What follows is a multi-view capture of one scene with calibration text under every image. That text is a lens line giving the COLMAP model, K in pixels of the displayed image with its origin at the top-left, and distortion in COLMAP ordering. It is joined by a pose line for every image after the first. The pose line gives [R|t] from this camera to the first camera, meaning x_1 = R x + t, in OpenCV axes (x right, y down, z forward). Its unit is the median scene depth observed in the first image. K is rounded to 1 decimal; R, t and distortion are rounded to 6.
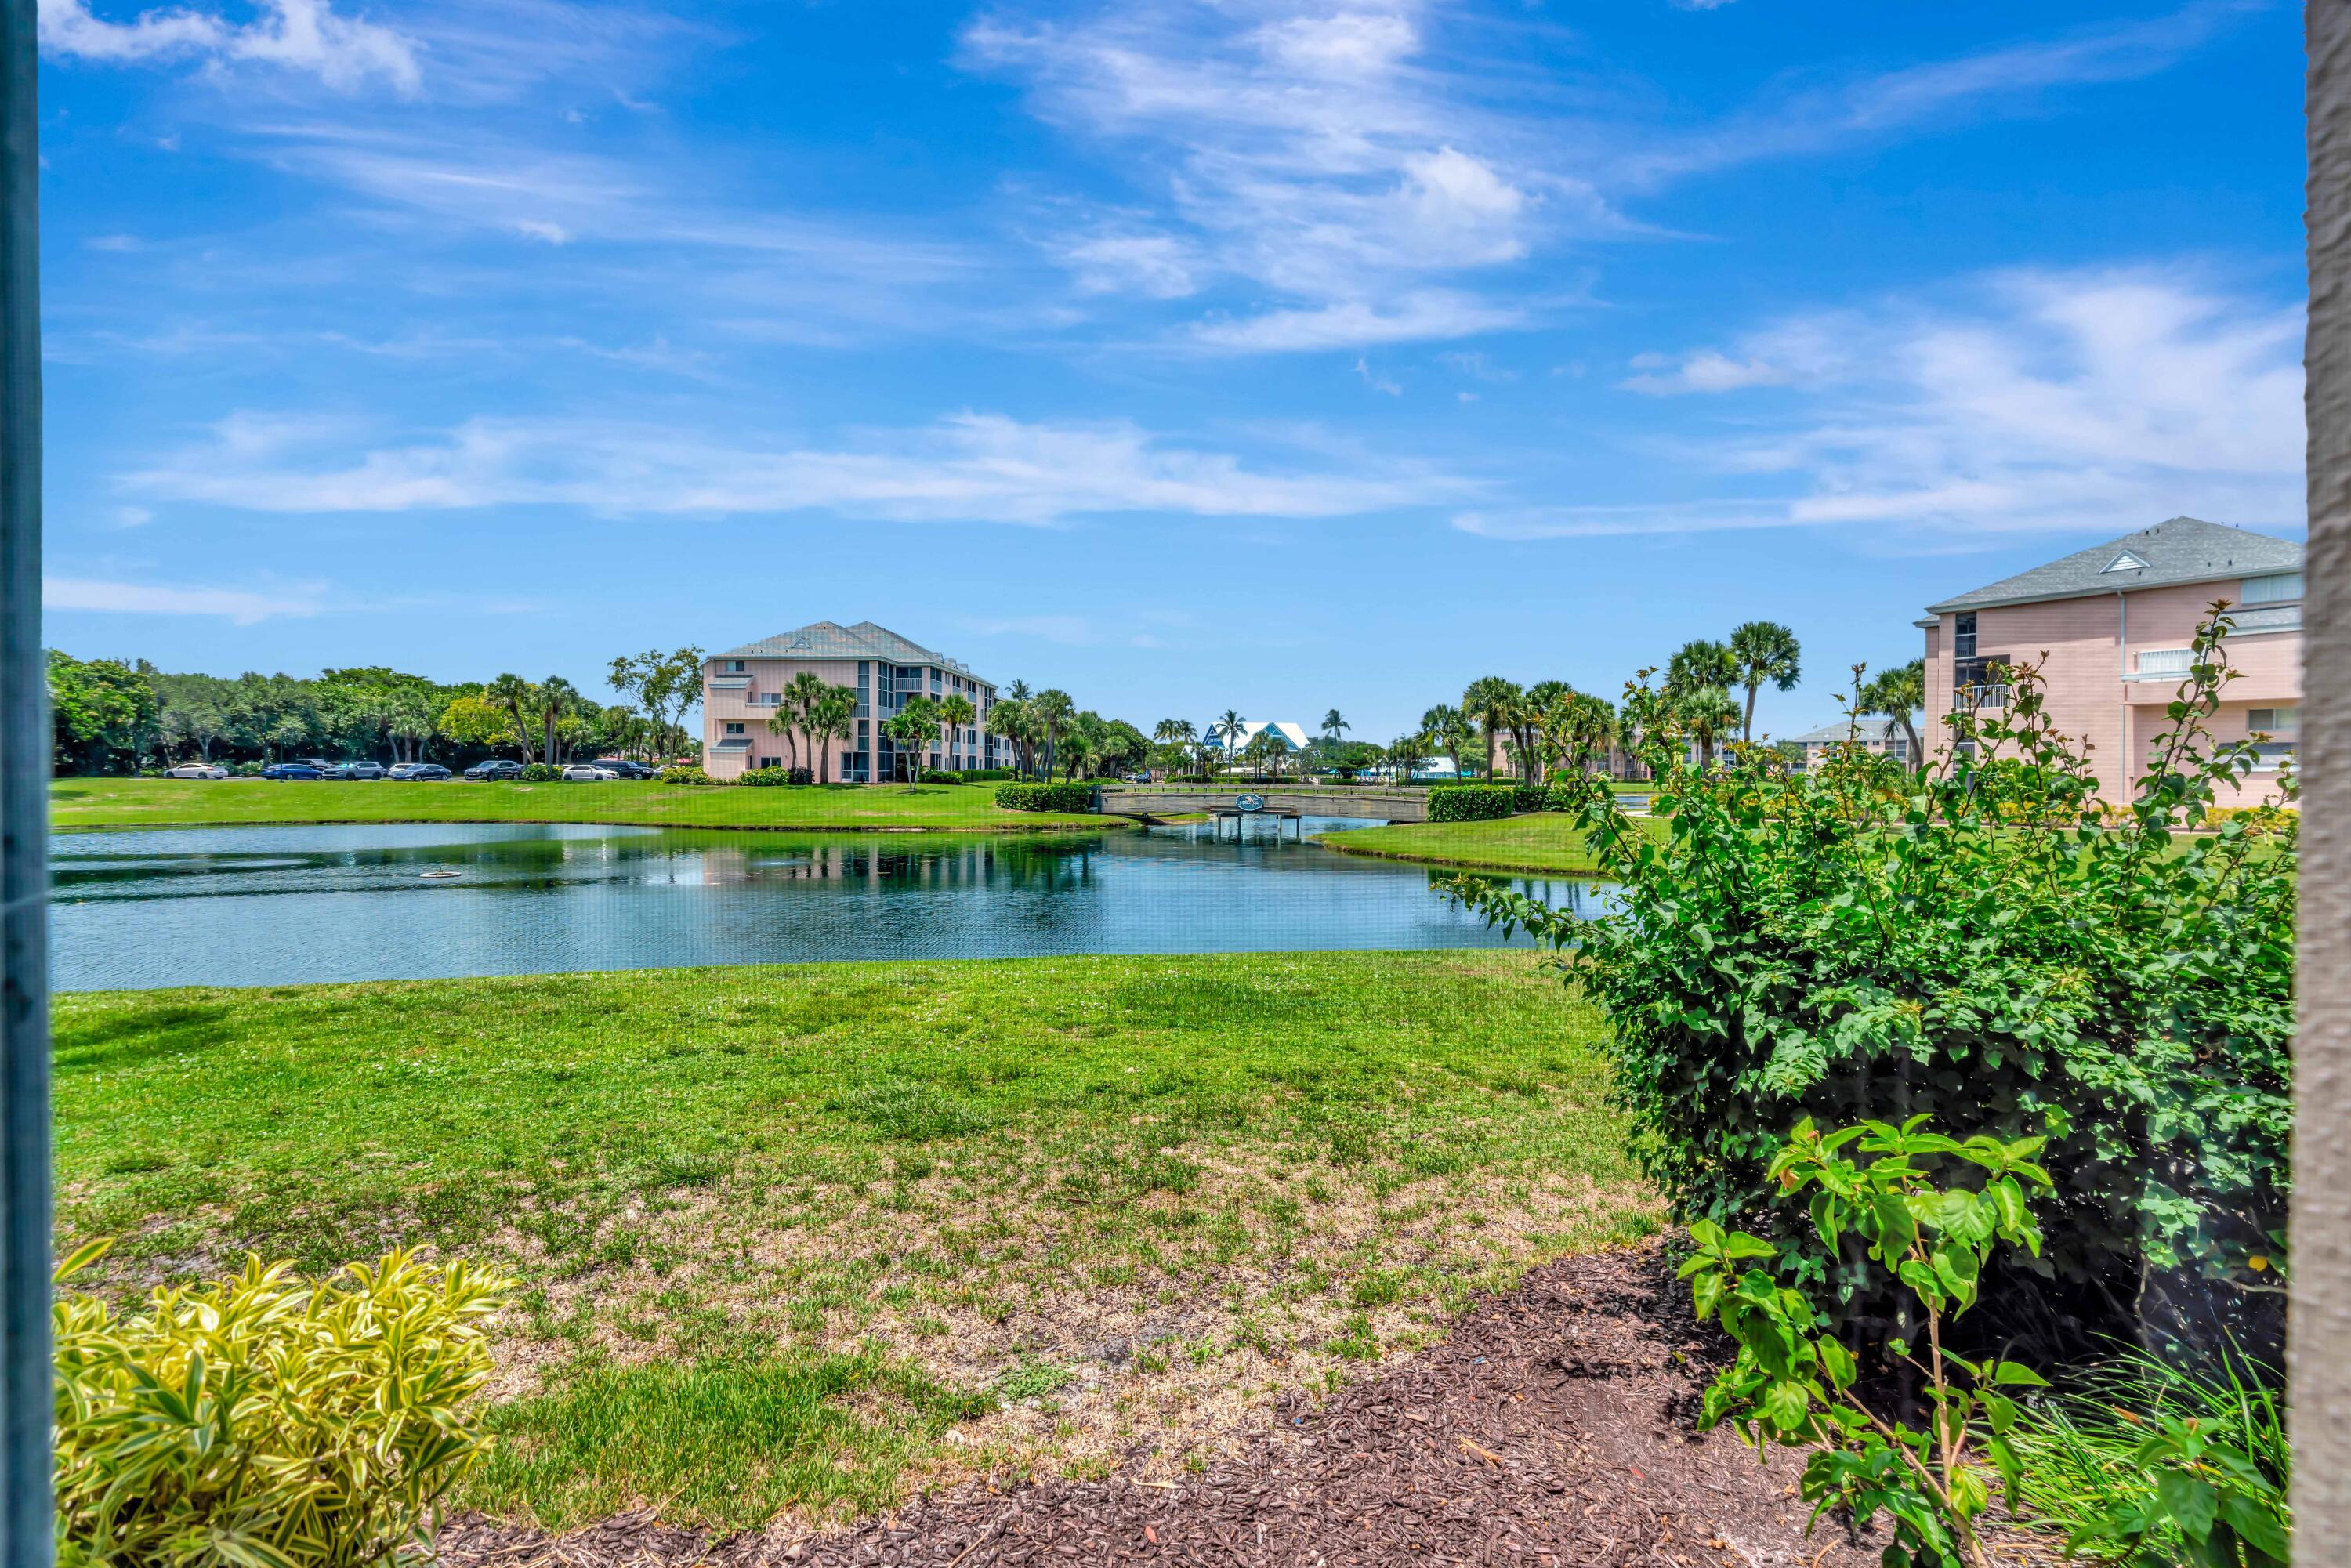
lens RADIAL K [[1063.2, 0, 1164.7], [0, 1063.2, 776.5], [0, 0, 1]] dist [-0.002086, 0.000366]
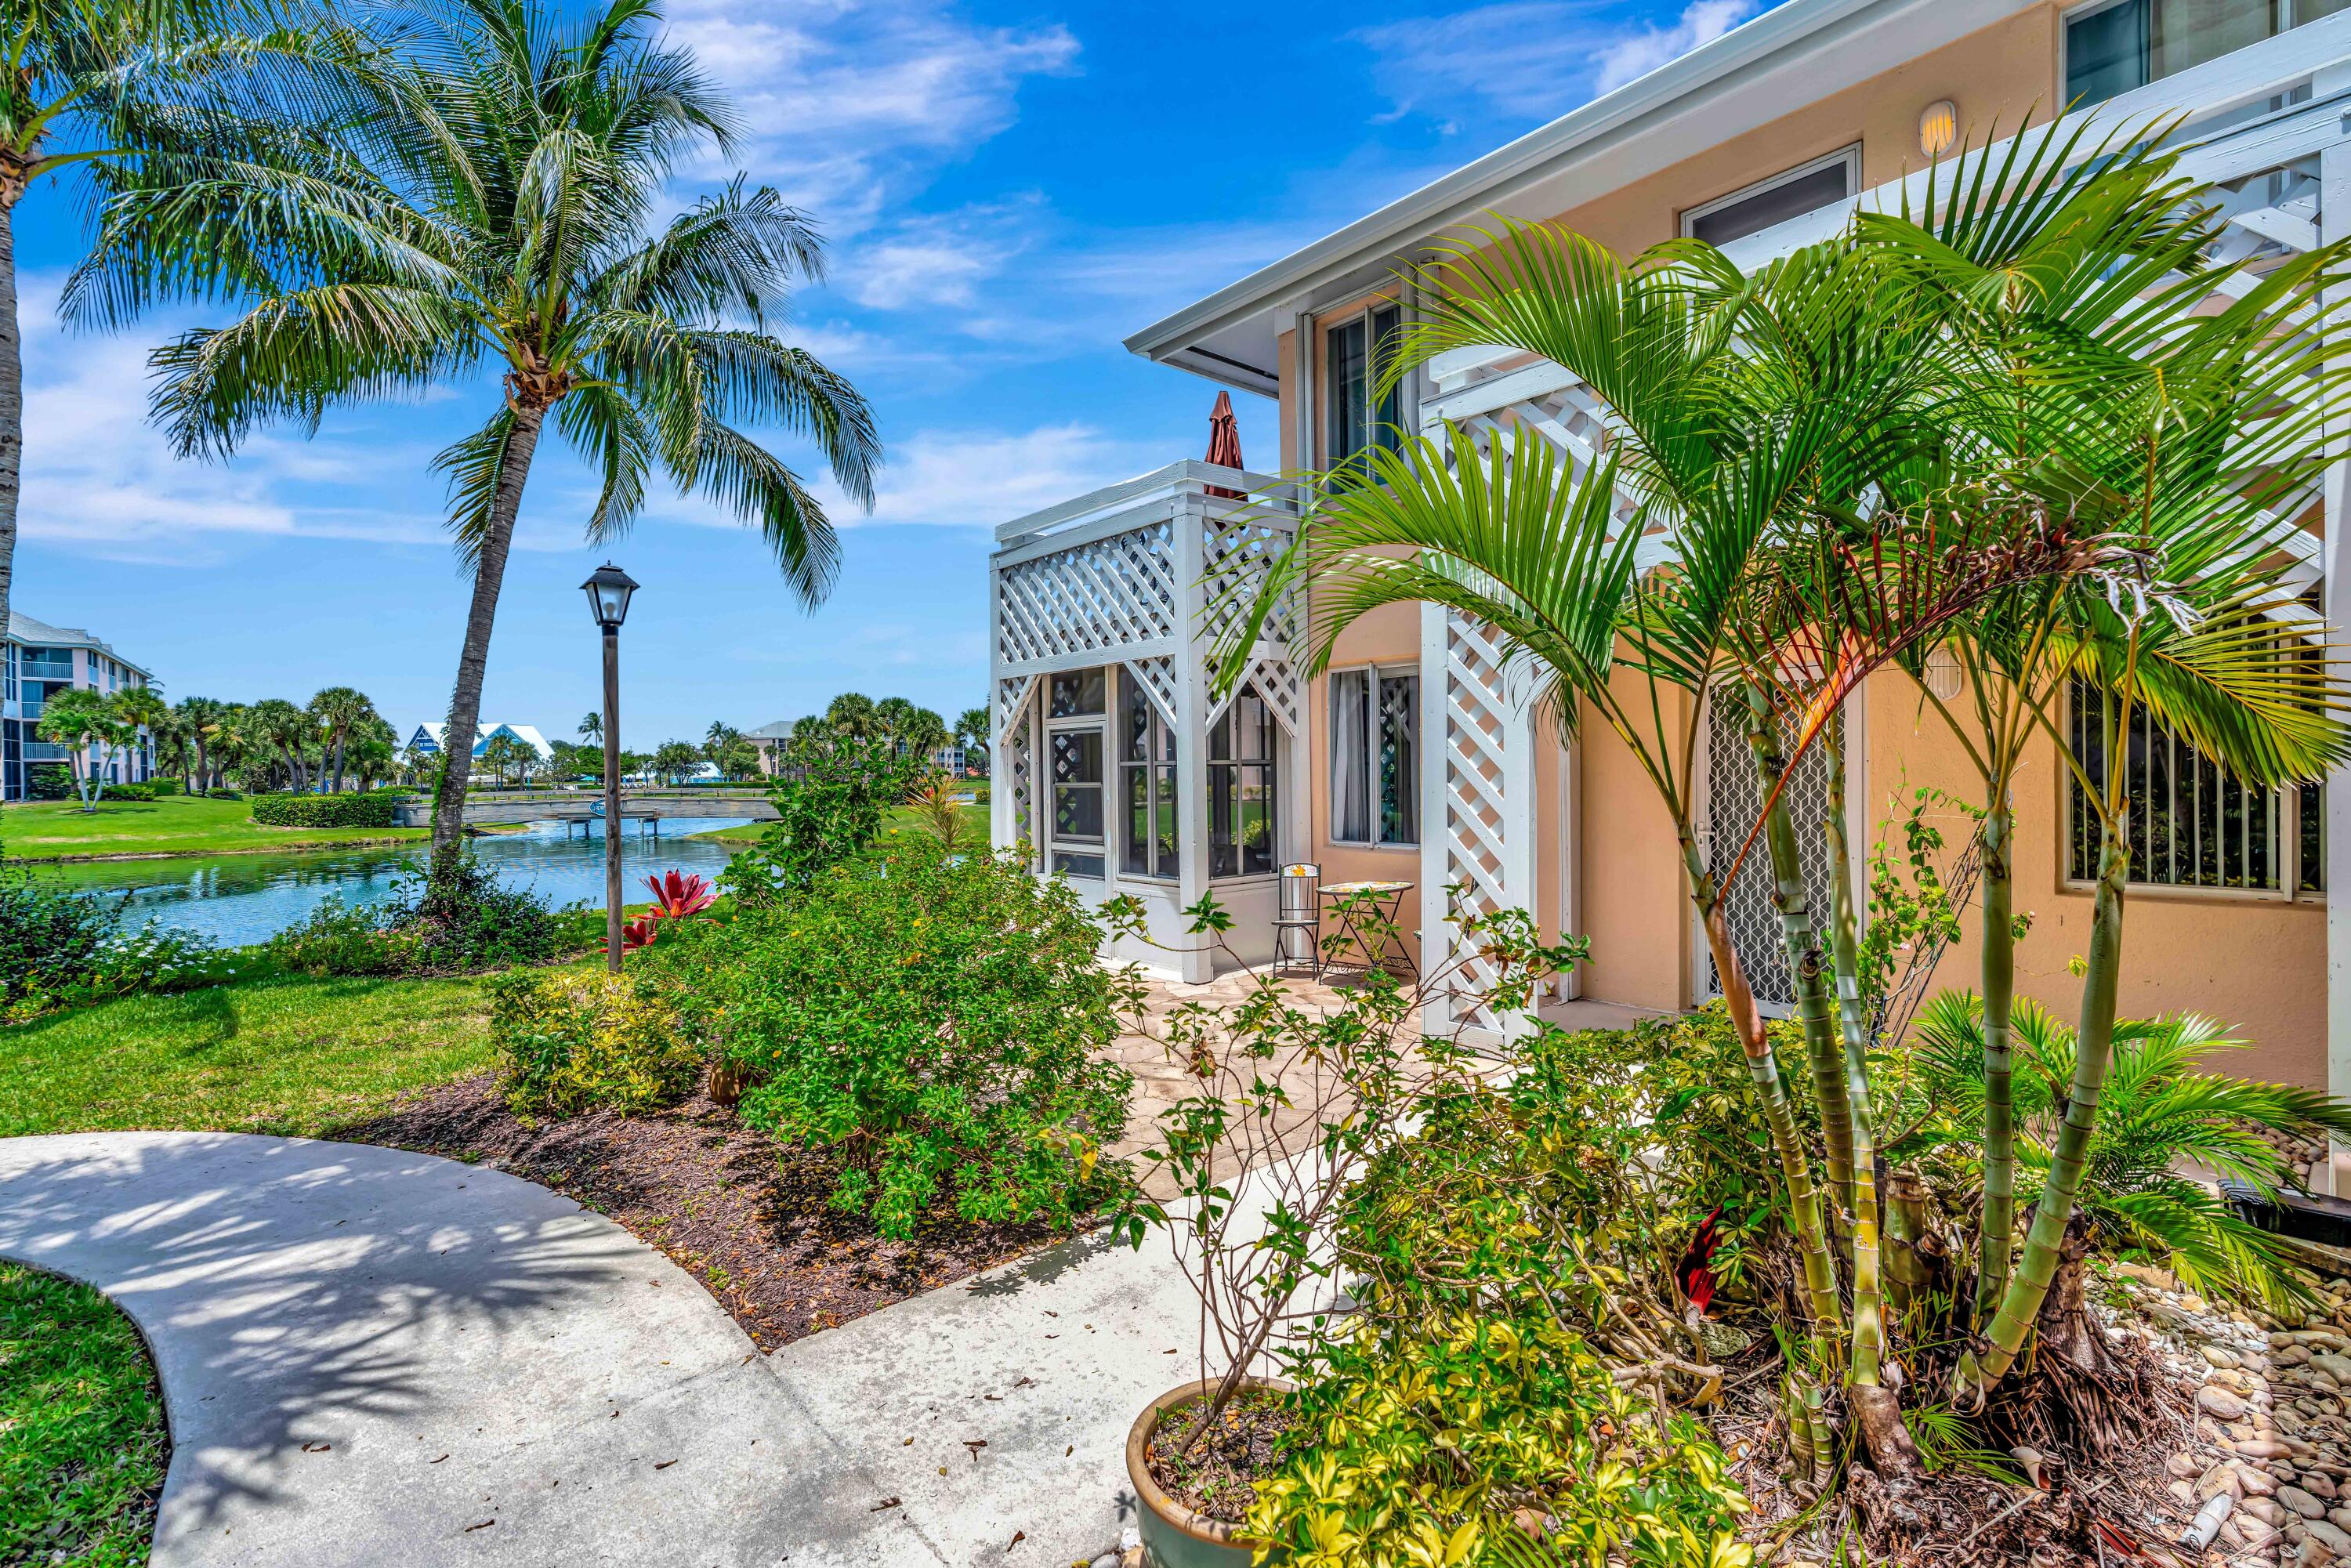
lens RADIAL K [[1063.2, 0, 1176.1], [0, 1063.2, 776.8], [0, 0, 1]] dist [-0.002086, 0.000366]
pose [[0.754157, -0.017481, 0.656461, -0.164309], [0.019796, 0.999797, 0.003881, 0.001943], [-0.656395, 0.010068, 0.754350, -0.107612]]
